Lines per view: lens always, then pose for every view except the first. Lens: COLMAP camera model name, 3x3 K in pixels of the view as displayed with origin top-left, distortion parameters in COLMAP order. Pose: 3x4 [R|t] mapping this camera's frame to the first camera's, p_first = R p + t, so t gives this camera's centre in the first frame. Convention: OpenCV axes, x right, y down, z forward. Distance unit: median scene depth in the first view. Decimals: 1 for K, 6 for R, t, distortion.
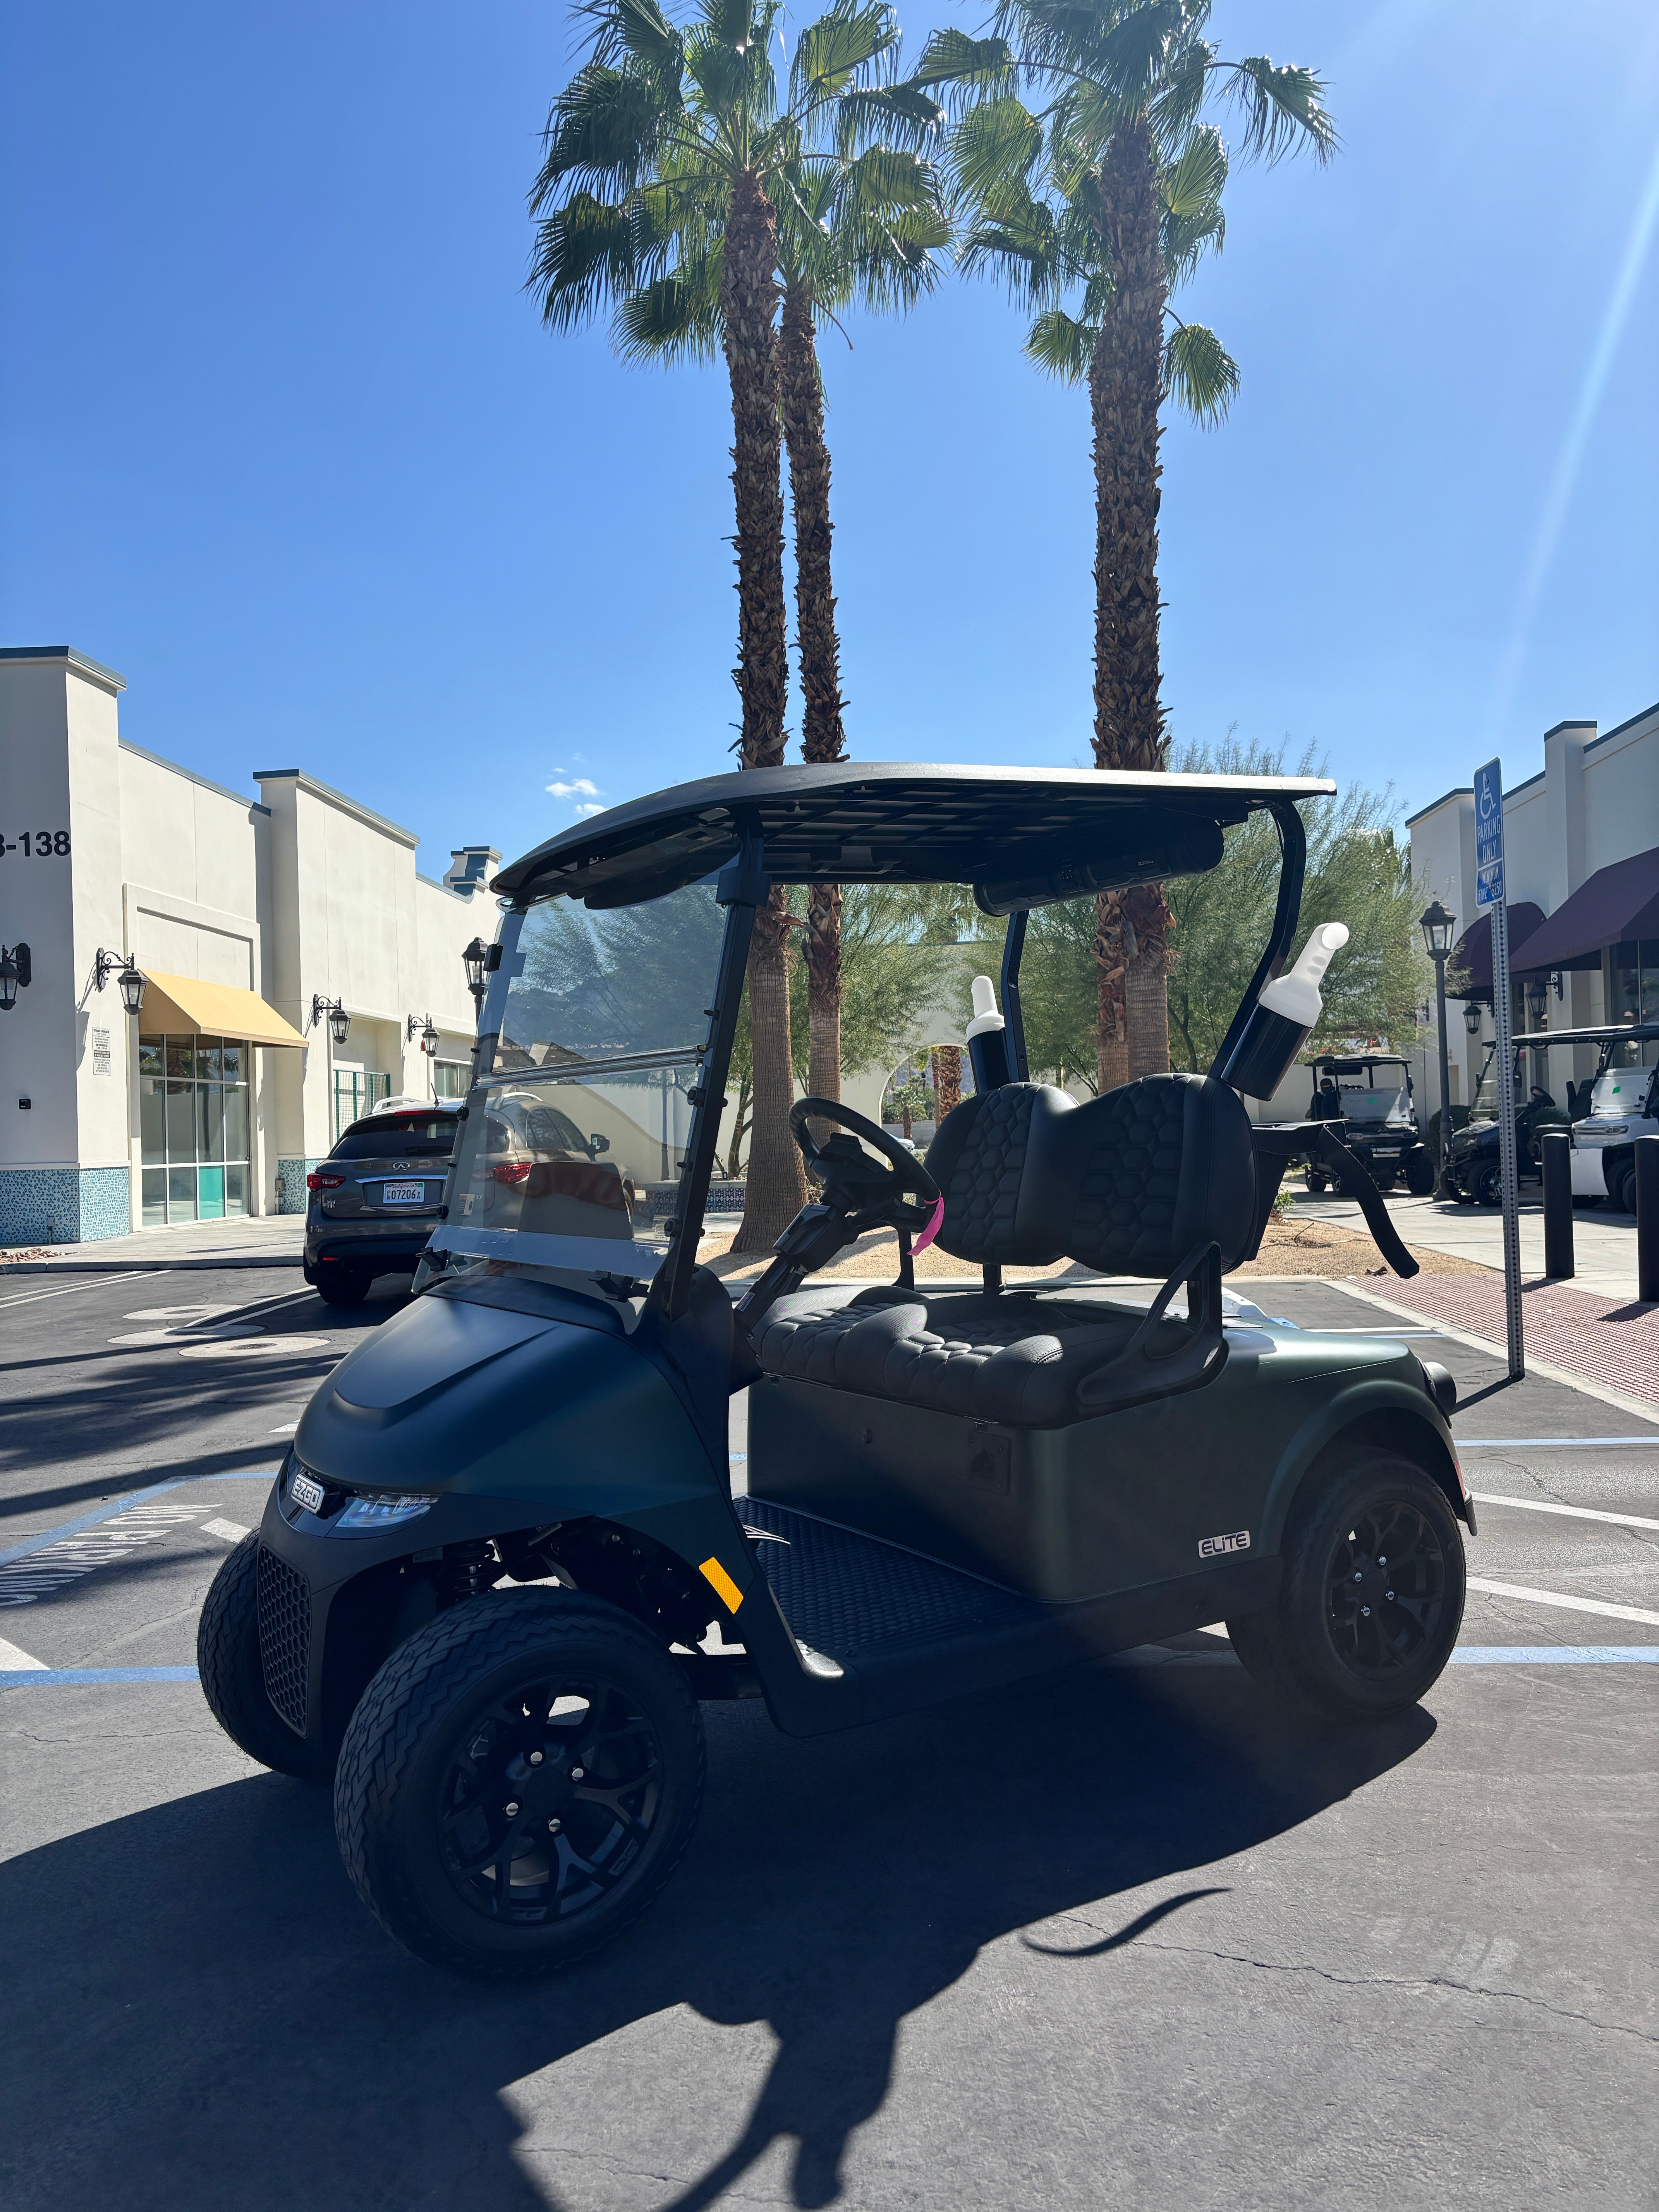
lens RADIAL K [[1685.2, 0, 765.8], [0, 1685.2, 1074.8], [0, 0, 1]] dist [0.020417, 0.006938]
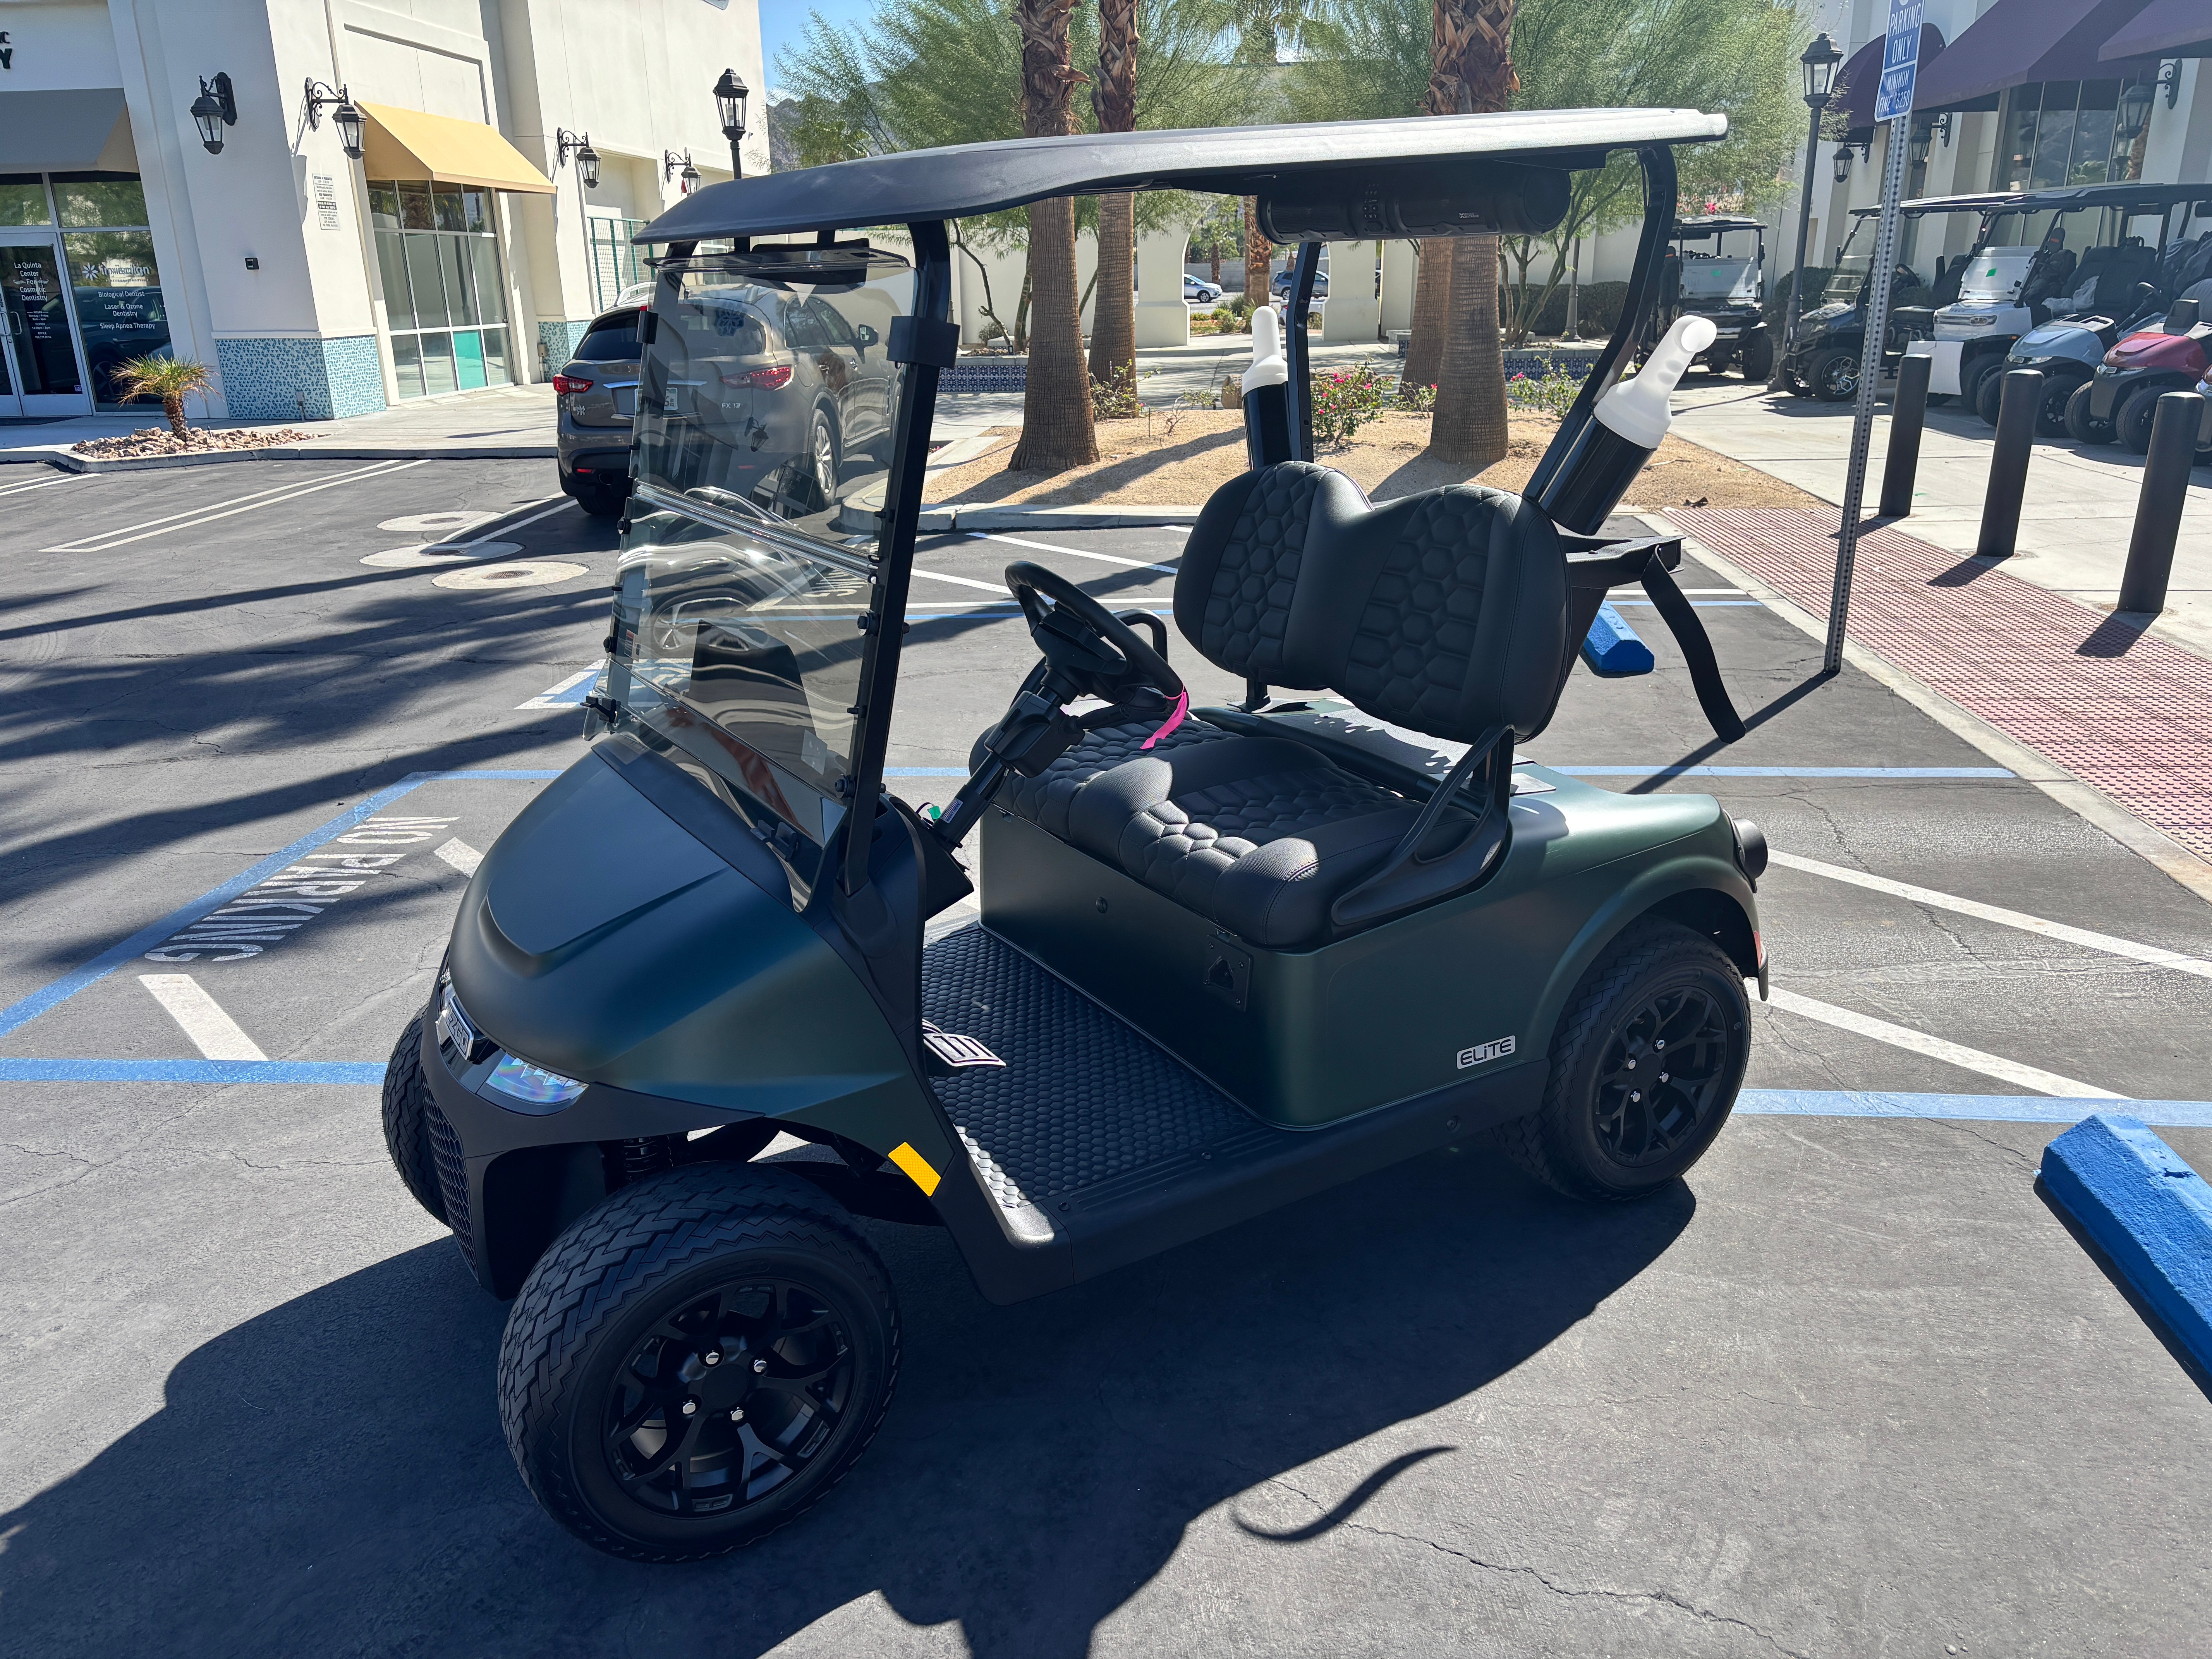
lens RADIAL K [[1685.2, 0, 1054.6], [0, 1685.2, 825.4], [0, 0, 1]] dist [0.020417, 0.006938]
pose [[0.999972, 0.002750, -0.006988, 0.036879], [-0.000106, 0.935618, 0.353015, -0.126504], [0.007509, -0.353004, 0.935592, 0.158888]]
